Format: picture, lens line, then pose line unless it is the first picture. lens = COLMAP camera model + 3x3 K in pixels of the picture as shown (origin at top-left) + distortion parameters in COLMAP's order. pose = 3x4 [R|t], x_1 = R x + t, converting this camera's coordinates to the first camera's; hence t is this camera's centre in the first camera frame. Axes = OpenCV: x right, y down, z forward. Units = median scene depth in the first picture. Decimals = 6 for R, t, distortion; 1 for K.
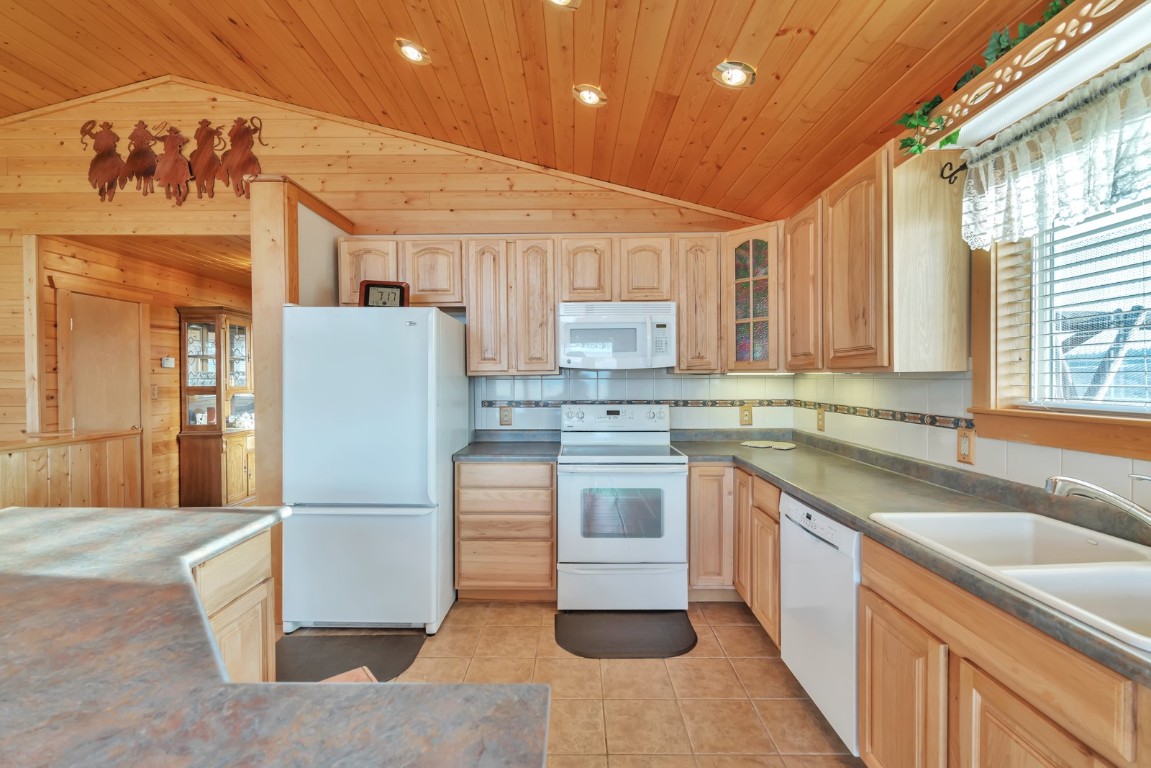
lens RADIAL K [[491.7, 0, 576.1], [0, 491.7, 385.0], [0, 0, 1]] dist [-0.001837, -0.000248]
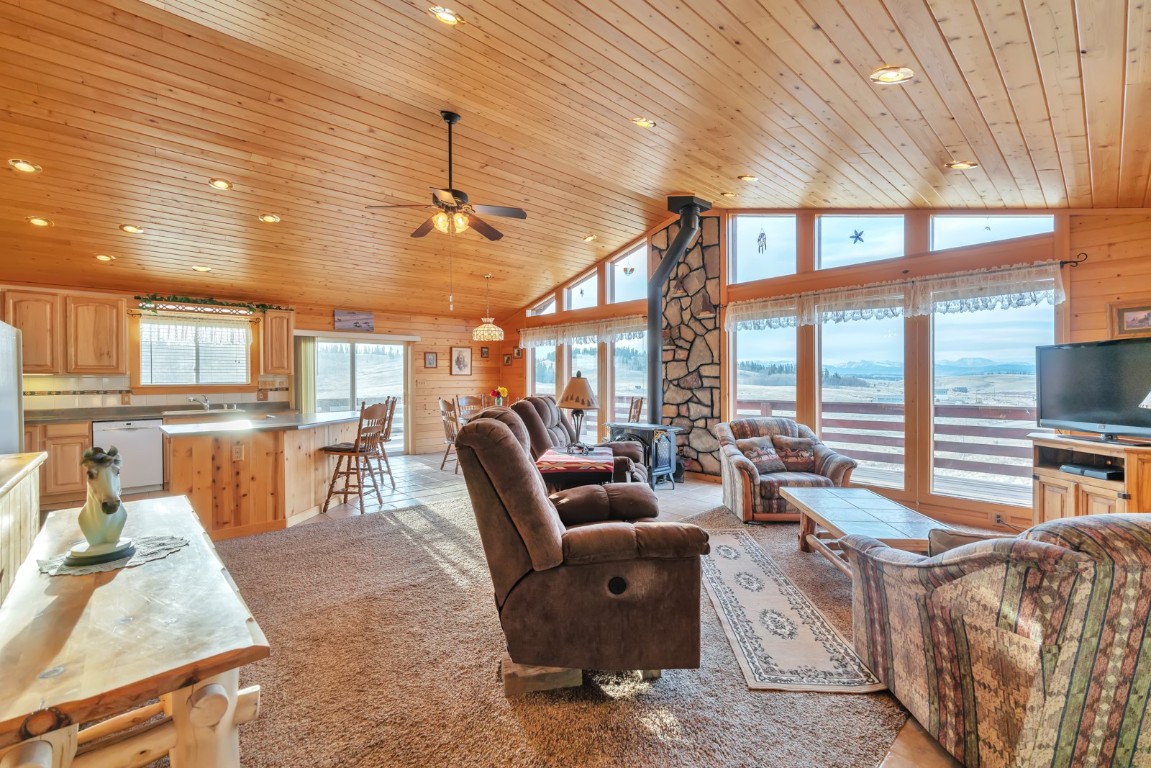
lens RADIAL K [[491.7, 0, 575.0], [0, 491.7, 384.4], [0, 0, 1]] dist [-0.001837, -0.000248]
pose [[-0.673295, -0.001407, 0.739373, -1.957435], [0.017624, 0.999684, 0.017950, 0.014668], [-0.739164, 0.025116, -0.673057, 0.563016]]
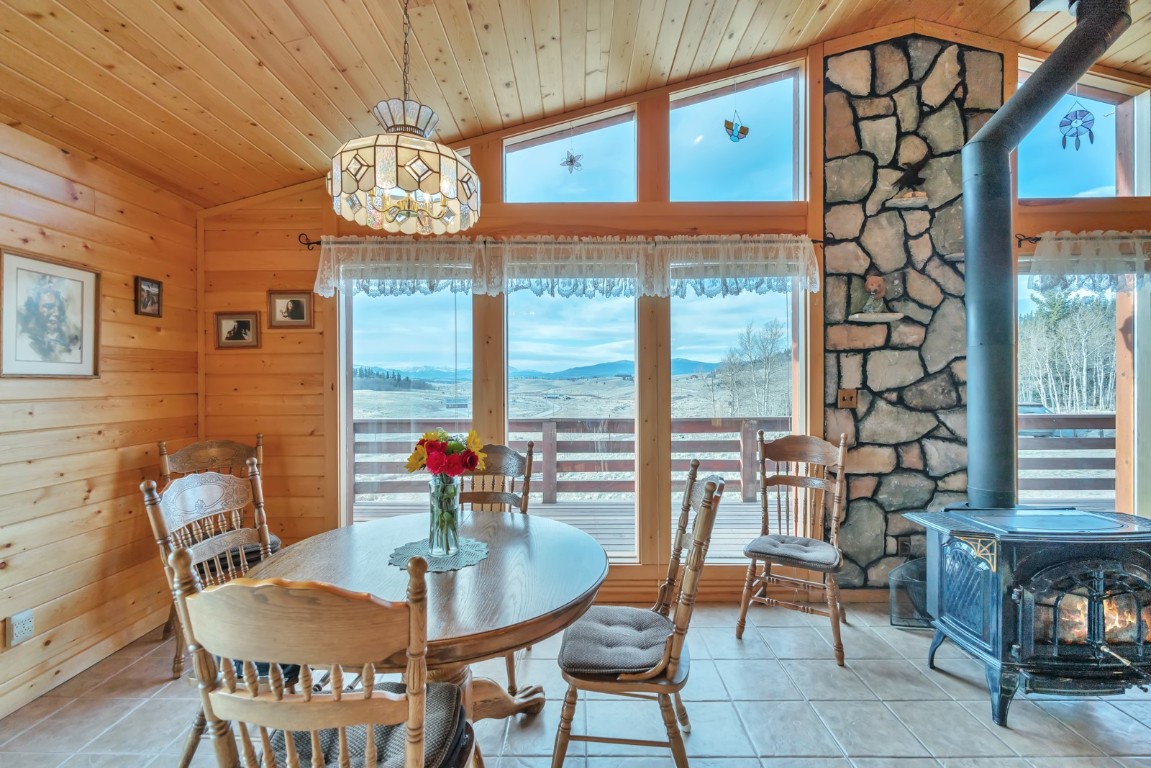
lens RADIAL K [[491.7, 0, 575.0], [0, 491.7, 383.2], [0, 0, 1]] dist [-0.001837, -0.000248]
pose [[-0.999929, 0.009266, 0.007458, -0.236199], [0.009411, 0.999762, 0.019658, 0.003300], [-0.007275, 0.019727, -0.999779, -0.157991]]
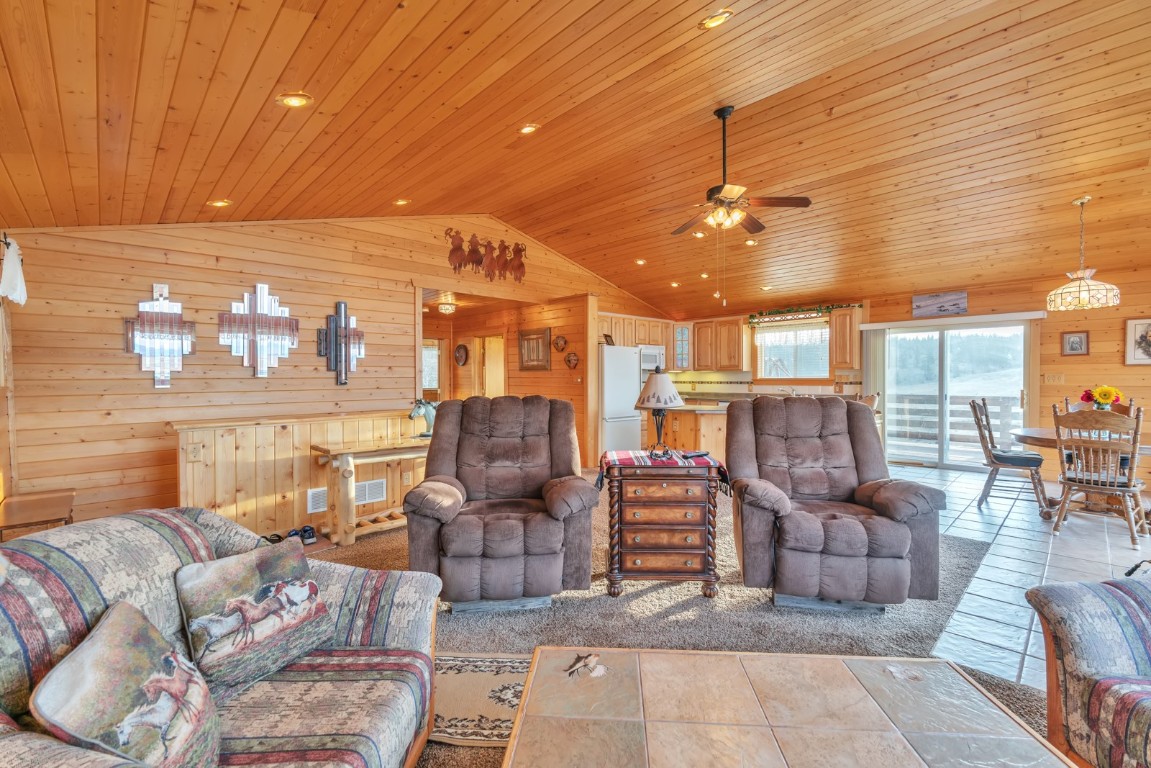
lens RADIAL K [[491.7, 0, 577.4], [0, 491.7, 383.6], [0, 0, 1]] dist [-0.001837, -0.000248]
pose [[0.714274, -0.009895, 0.699796, -1.967345], [0.013165, 0.999913, 0.000702, 0.035765], [-0.699743, 0.008712, 0.714342, -0.620210]]
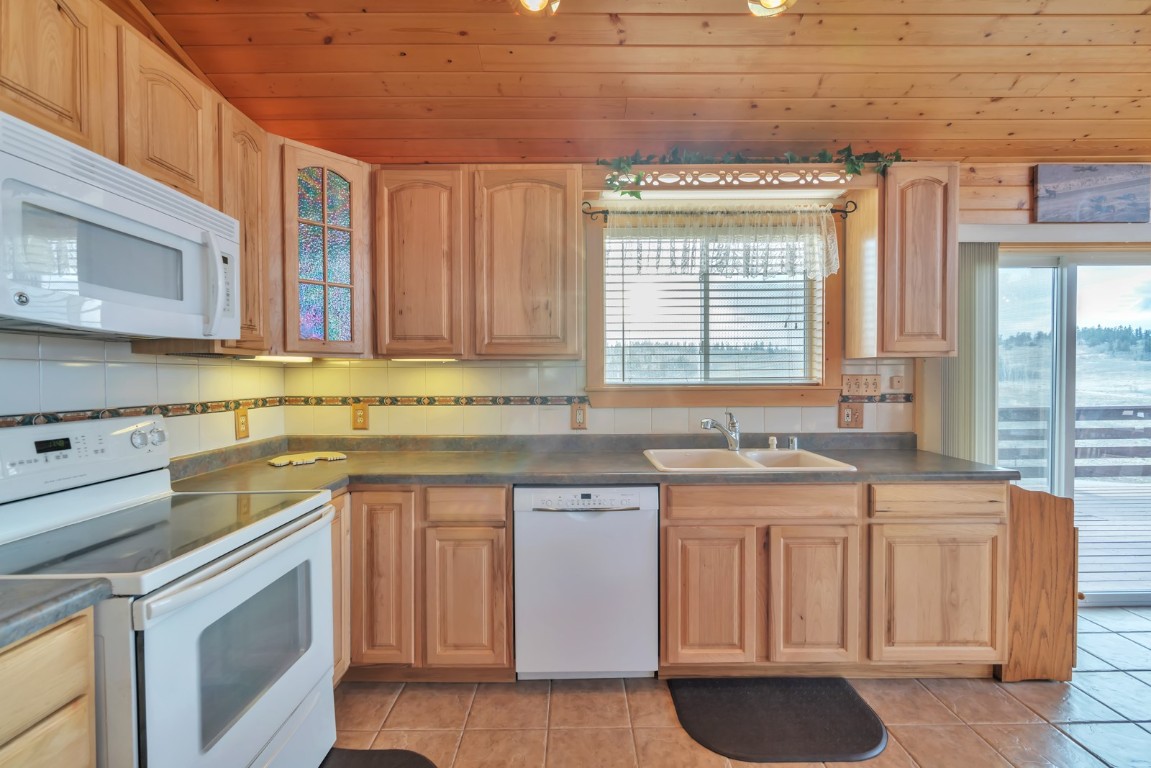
lens RADIAL K [[491.7, 0, 575.8], [0, 491.7, 383.5], [0, 0, 1]] dist [-0.001837, -0.000248]
pose [[-0.007543, -0.010519, 0.999916, -0.314361], [0.019367, 0.999756, 0.010664, 0.011058], [-0.999784, 0.019446, -0.007338, 0.578931]]
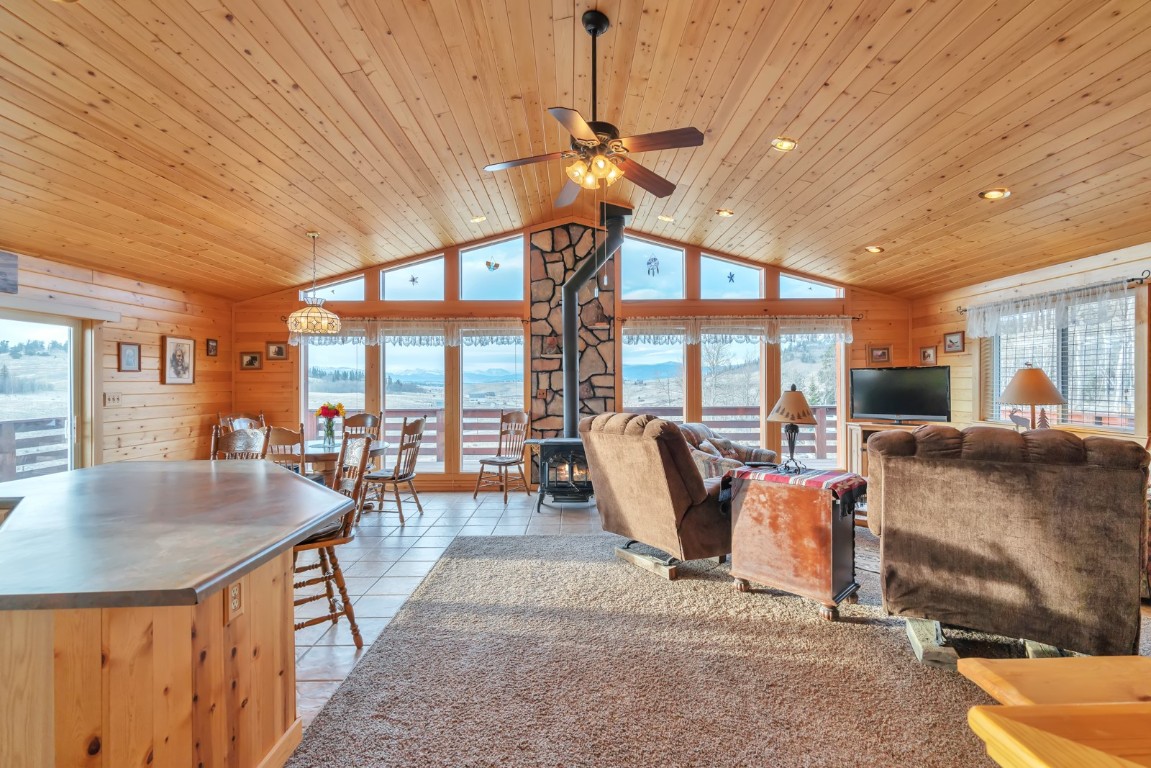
lens RADIAL K [[491.7, 0, 575.8], [0, 491.7, 383.0], [0, 0, 1]] dist [-0.001837, -0.000248]
pose [[-0.999923, 0.008577, -0.008970, -0.825892], [0.008458, 0.999877, 0.013184, -0.011892], [0.009082, 0.013107, -0.999873, 0.819469]]
